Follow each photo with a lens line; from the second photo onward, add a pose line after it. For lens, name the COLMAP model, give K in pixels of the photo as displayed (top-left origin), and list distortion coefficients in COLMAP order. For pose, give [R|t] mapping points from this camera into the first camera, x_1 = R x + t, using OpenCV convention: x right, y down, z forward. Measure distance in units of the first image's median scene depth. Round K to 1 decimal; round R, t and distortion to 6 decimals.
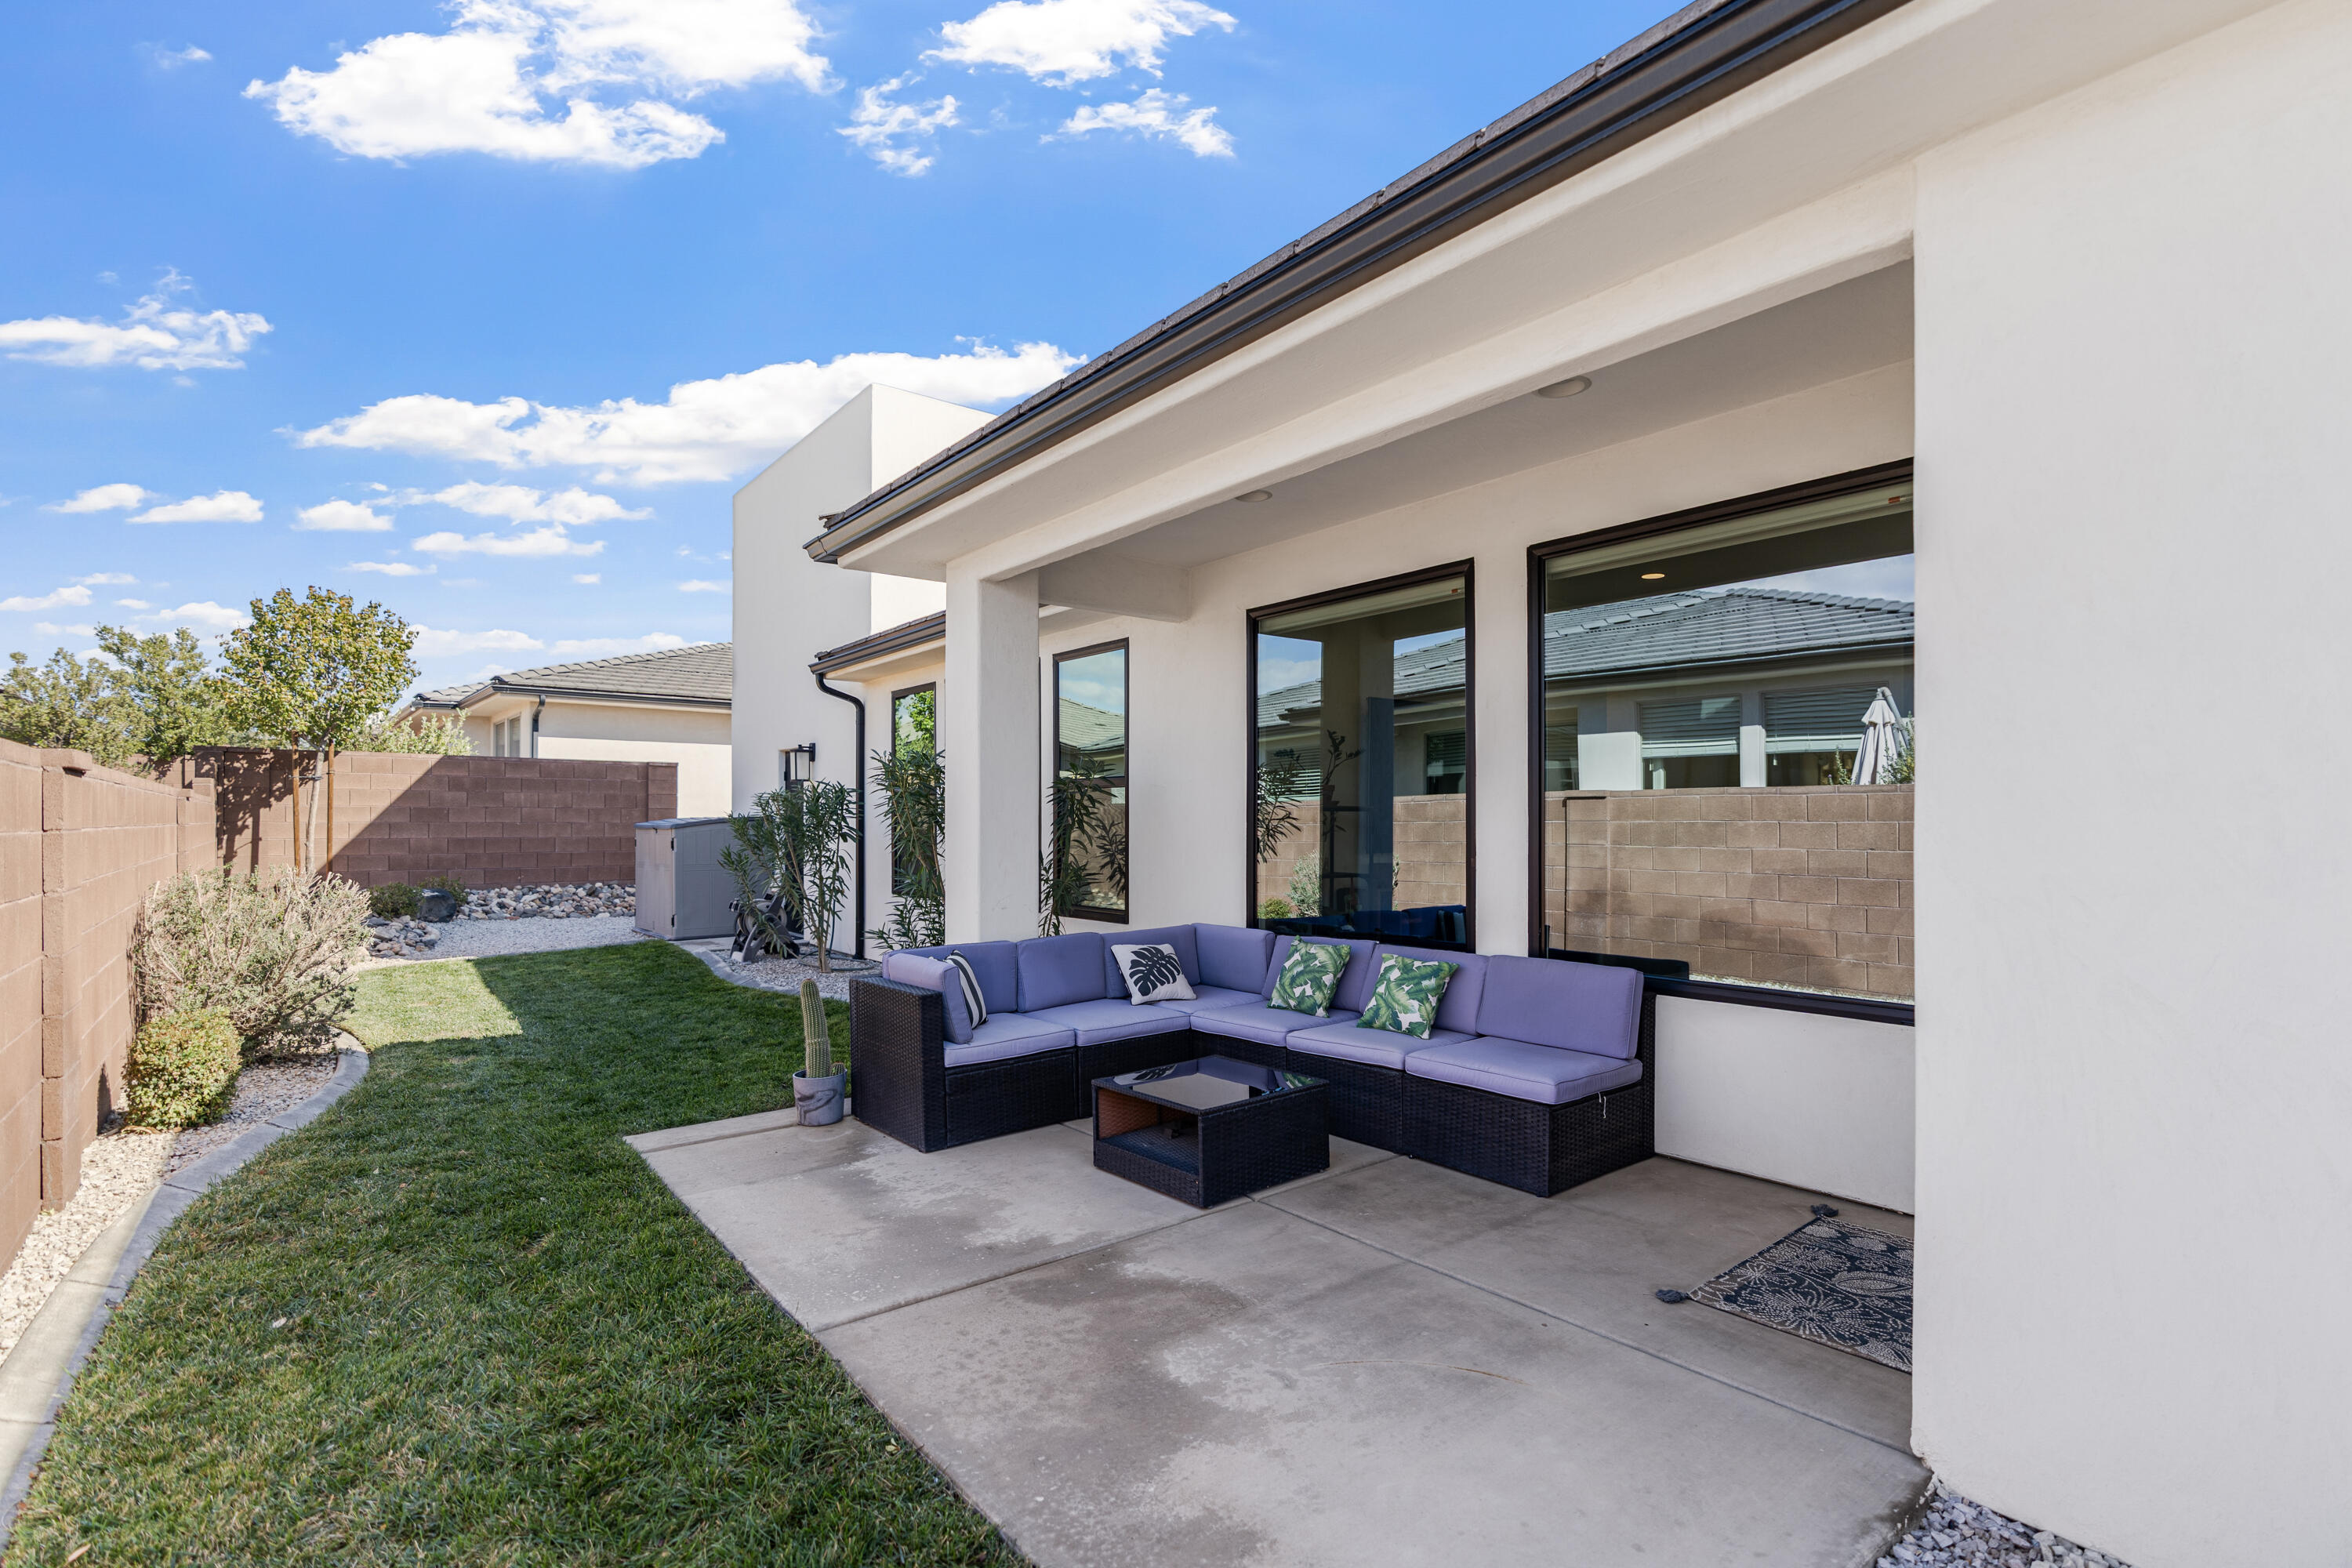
lens RADIAL K [[1046.9, 0, 1179.1], [0, 1046.9, 821.5], [0, 0, 1]] dist [0.000829, 0.000169]
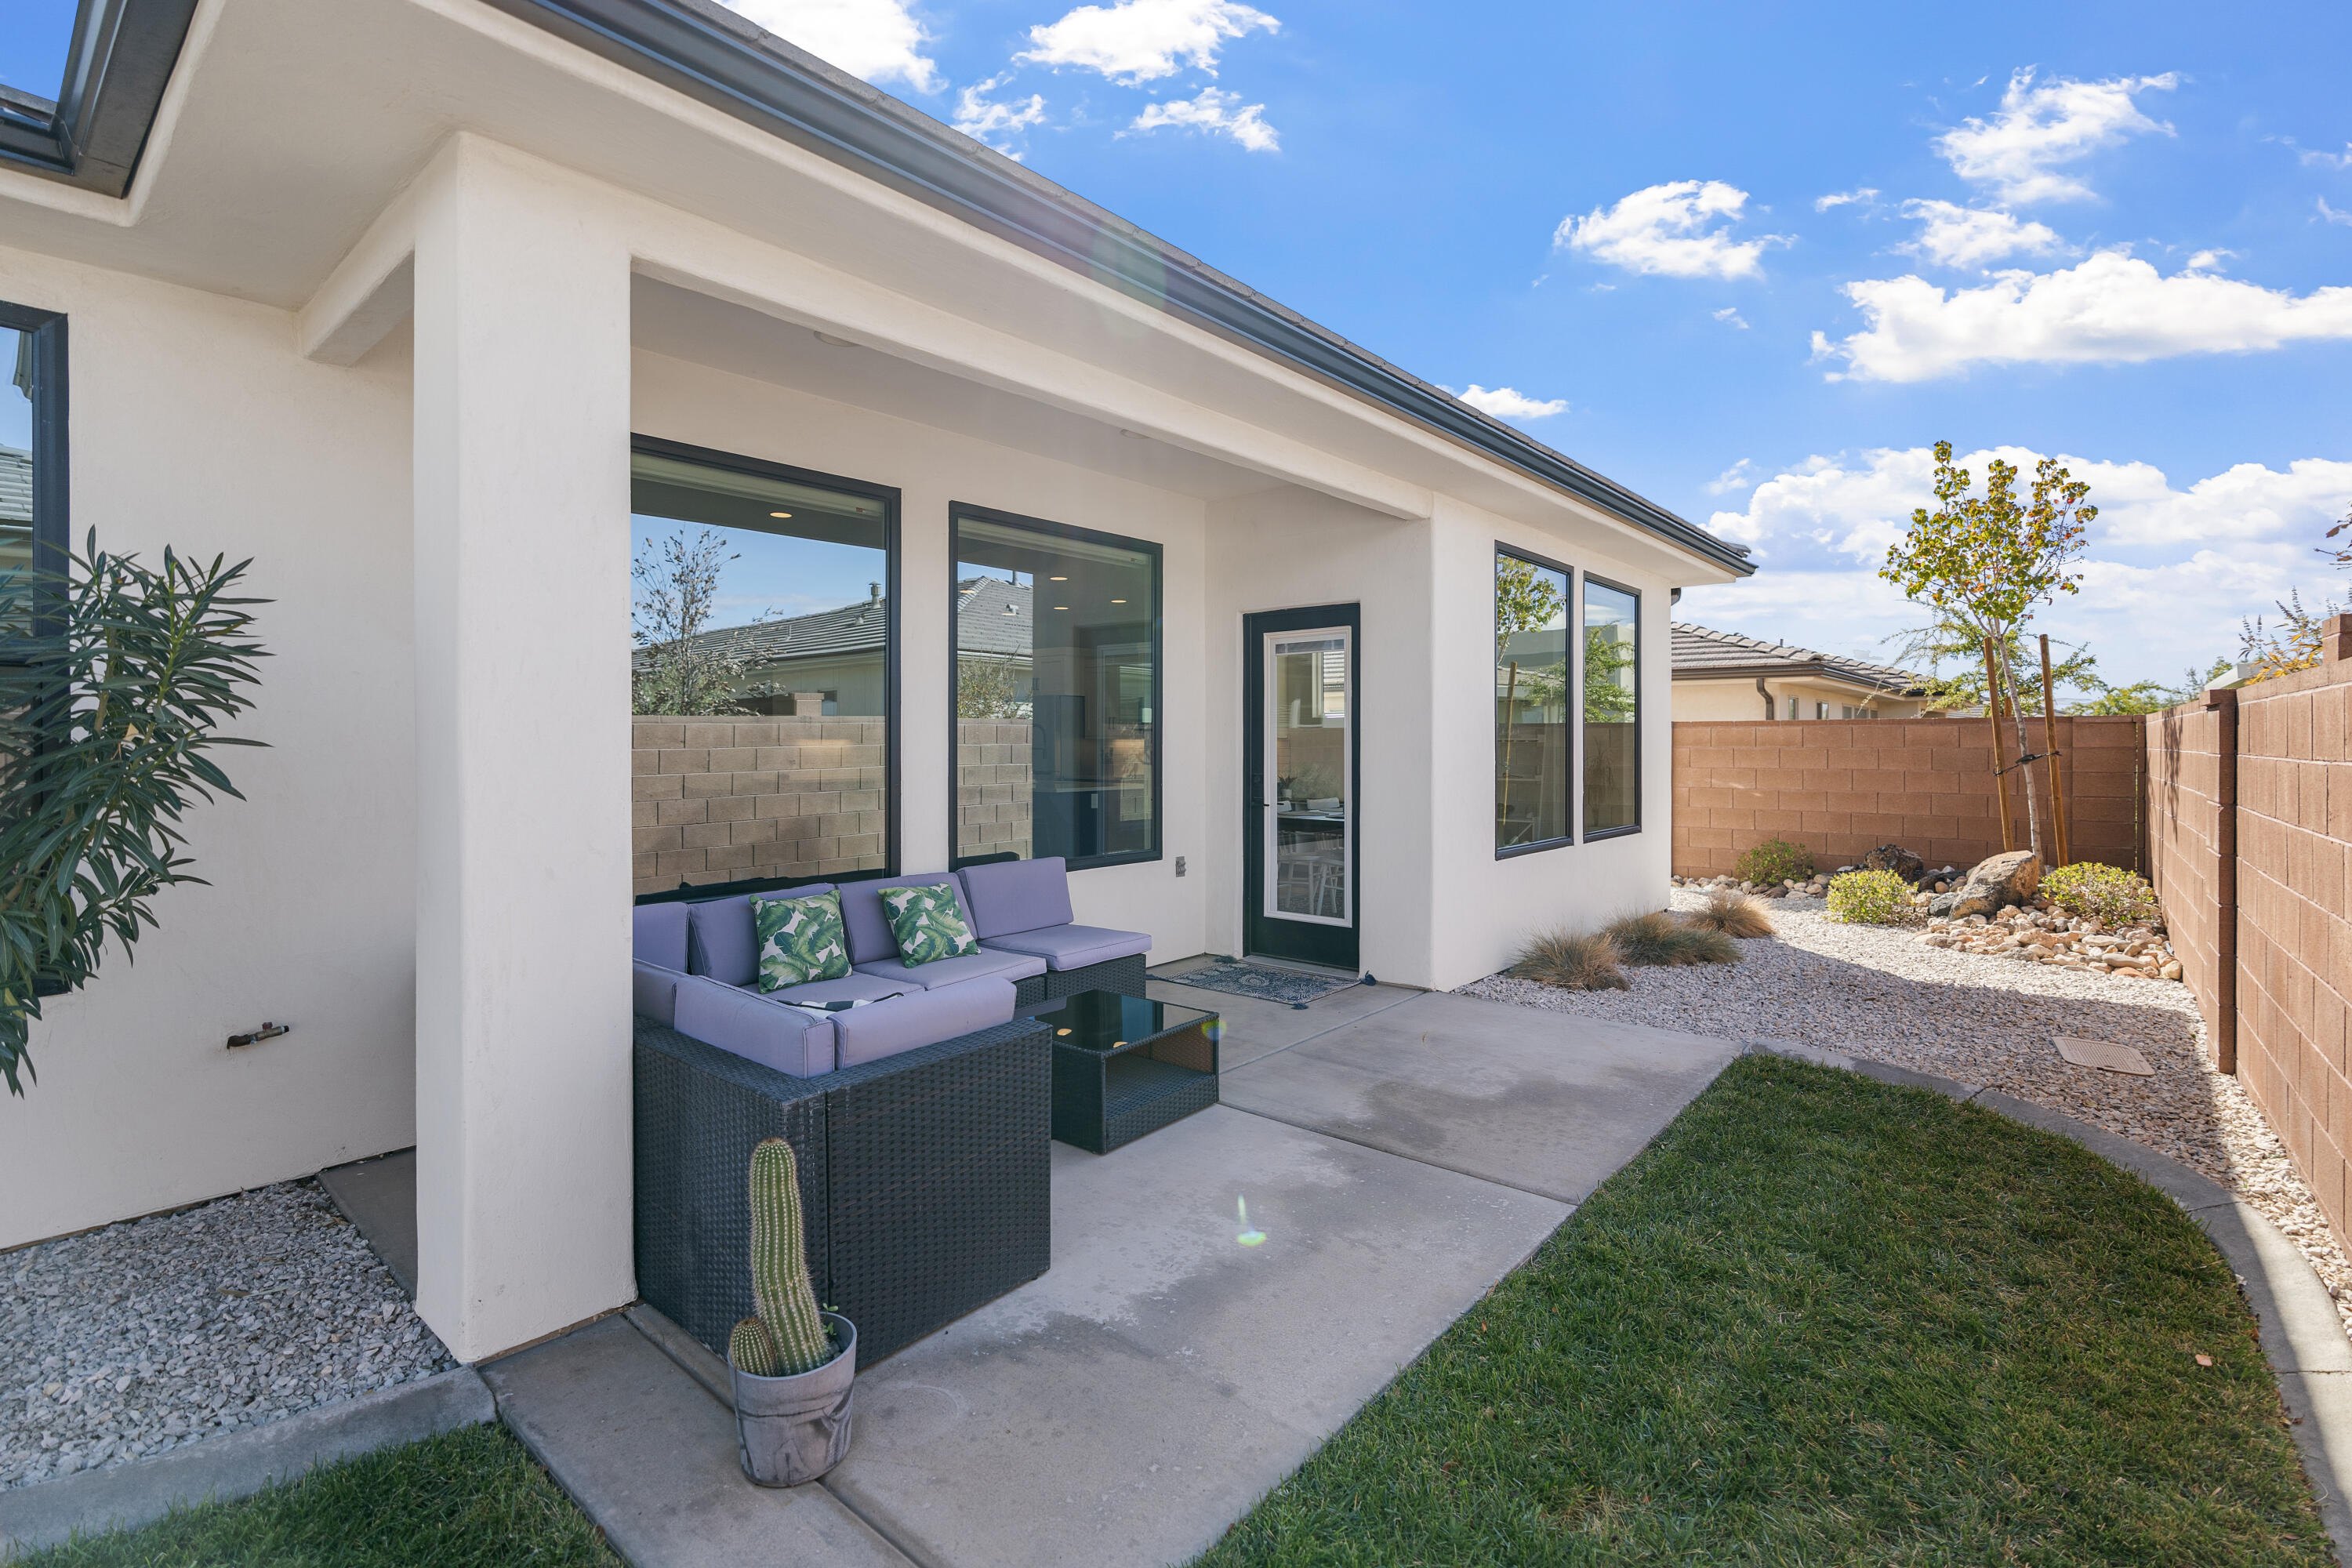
lens RADIAL K [[1071.5, 0, 1178.5], [0, 1071.5, 748.0], [0, 0, 1]] dist [-0.002024, -0.000012]
pose [[-0.181523, -0.001724, 0.983385, -1.128638], [-0.000838, 0.999998, 0.001598, -0.000760], [-0.983386, -0.000534, -0.181524, 1.314892]]
